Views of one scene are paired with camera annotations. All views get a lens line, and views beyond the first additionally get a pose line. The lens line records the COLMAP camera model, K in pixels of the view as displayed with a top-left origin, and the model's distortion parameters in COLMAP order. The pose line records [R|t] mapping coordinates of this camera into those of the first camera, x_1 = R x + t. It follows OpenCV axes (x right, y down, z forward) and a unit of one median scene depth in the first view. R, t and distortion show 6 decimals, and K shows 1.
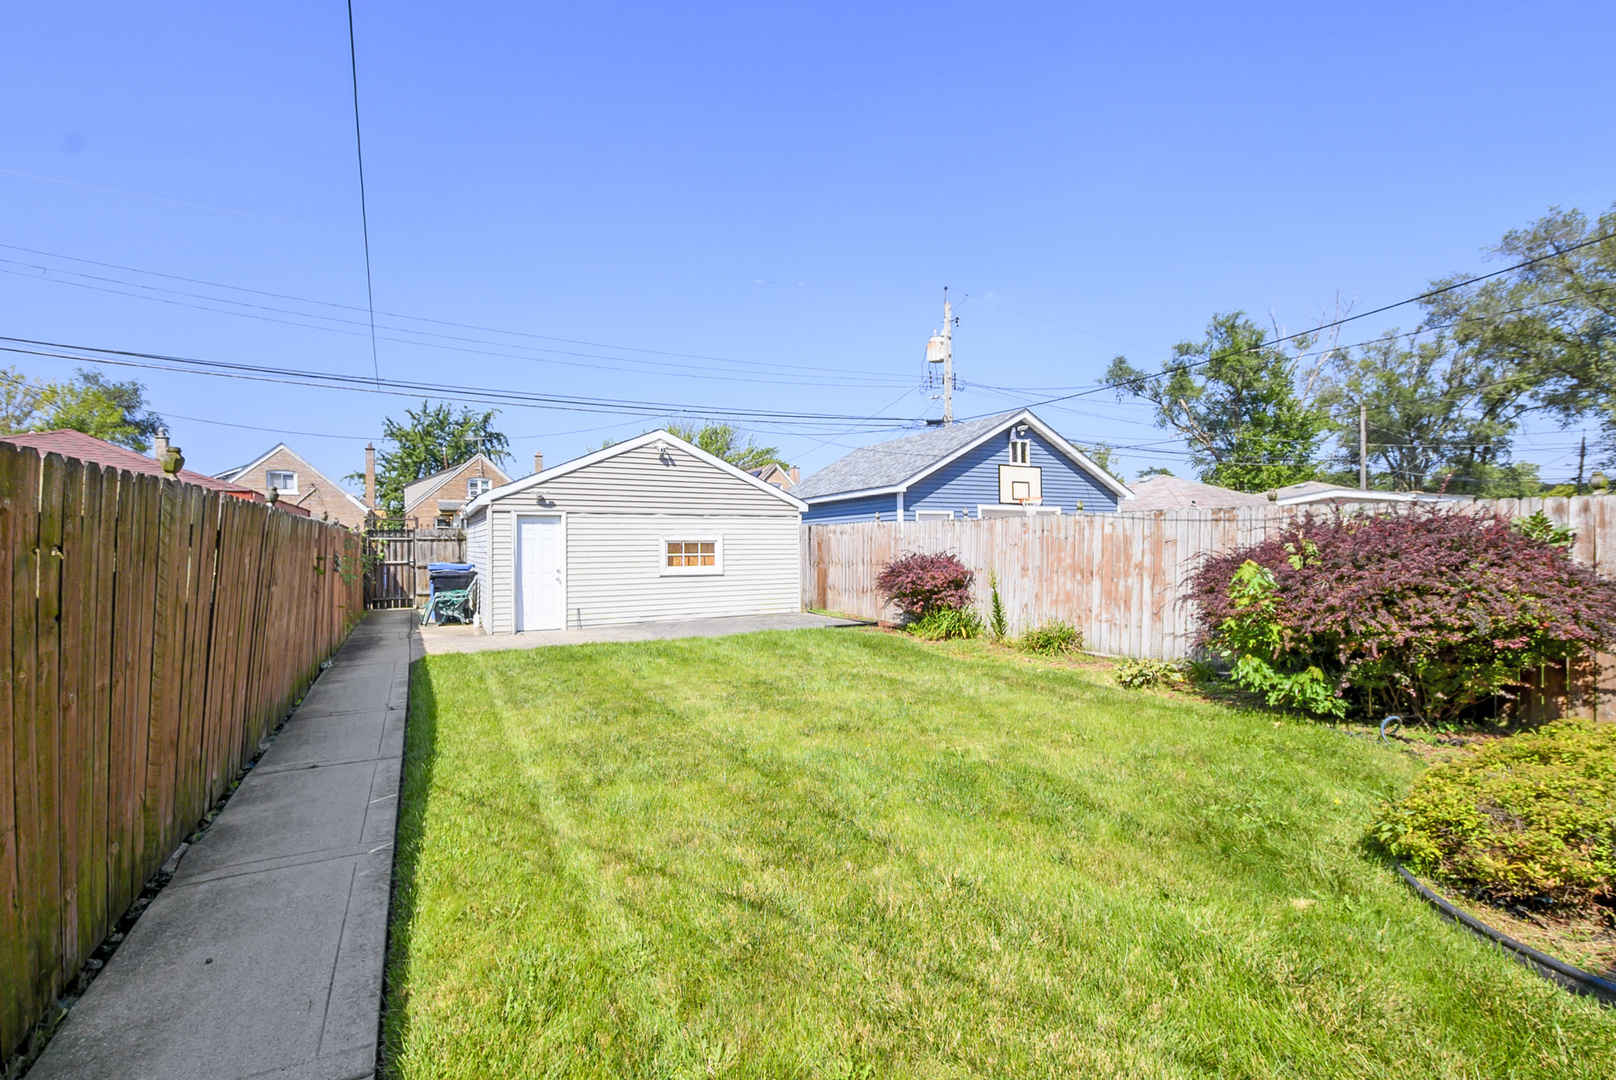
lens RADIAL K [[728.0, 0, 807.6], [0, 728.0, 522.0], [0, 0, 1]] dist [0.002018, -0.000546]
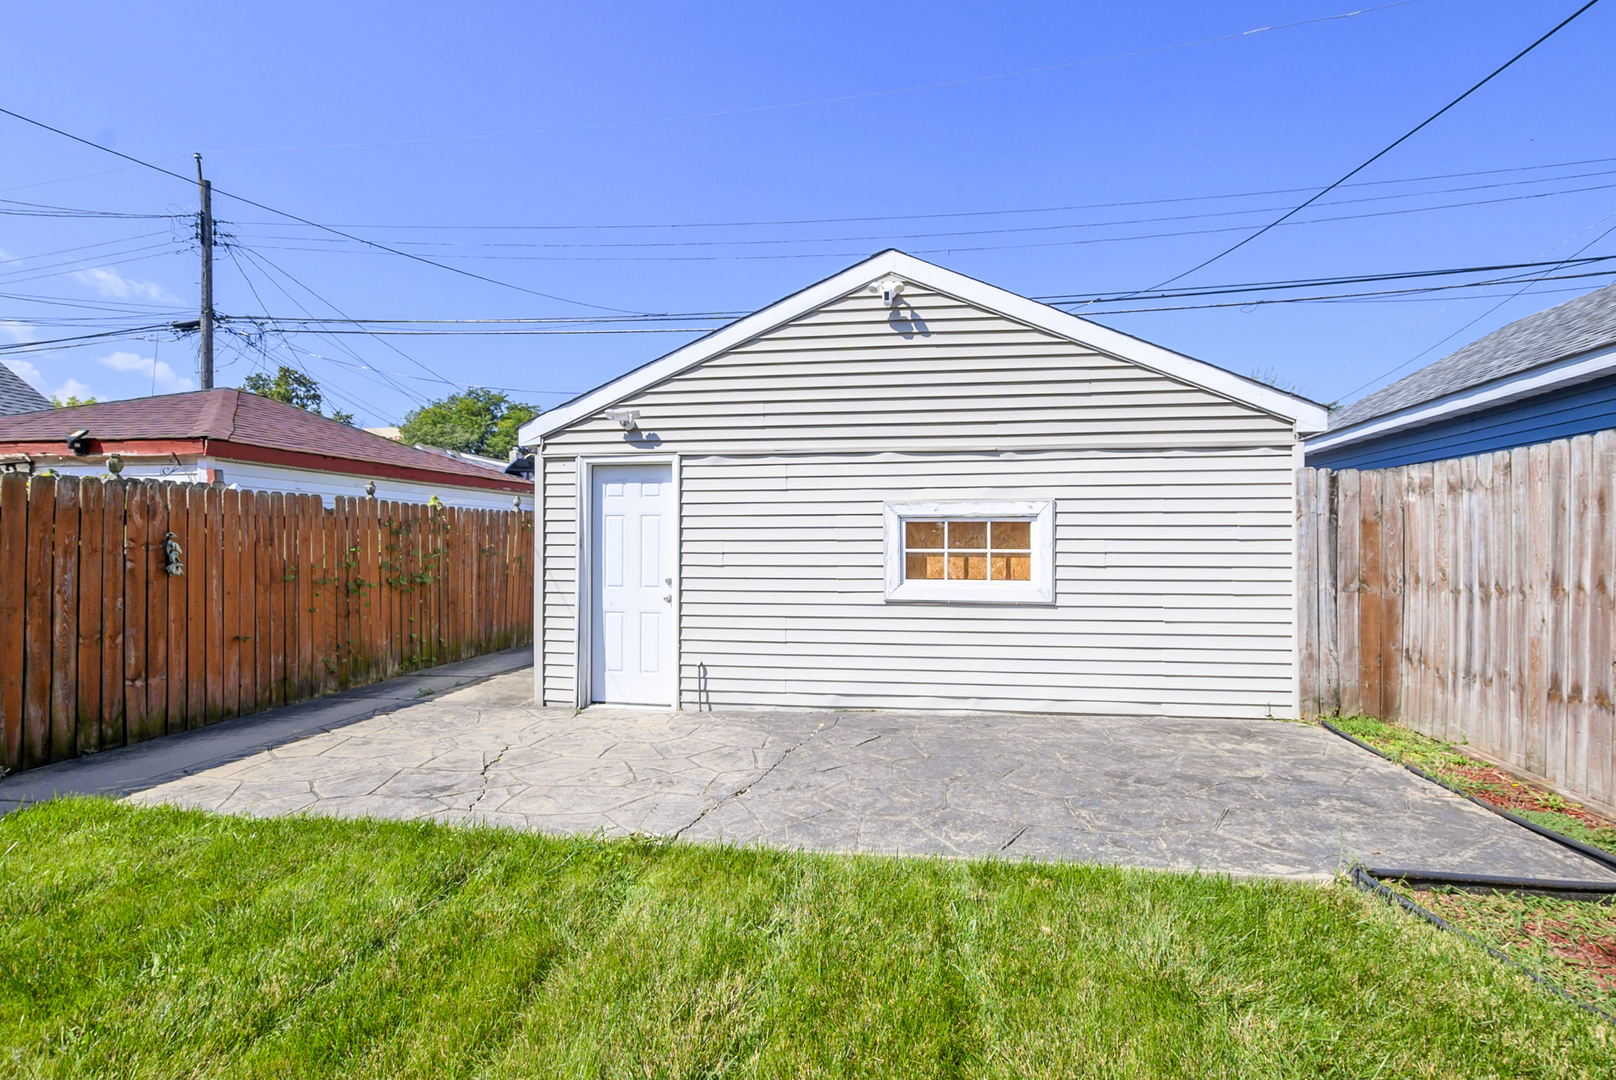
lens RADIAL K [[774.1, 0, 811.8], [0, 774.1, 546.9], [0, 0, 1]] dist [0.002015, 0.000045]
pose [[0.793790, 0.005550, -0.608167, 0.030378], [0.011066, 0.999661, 0.023567, 0.029223], [0.608092, -0.025437, 0.793459, 0.565519]]
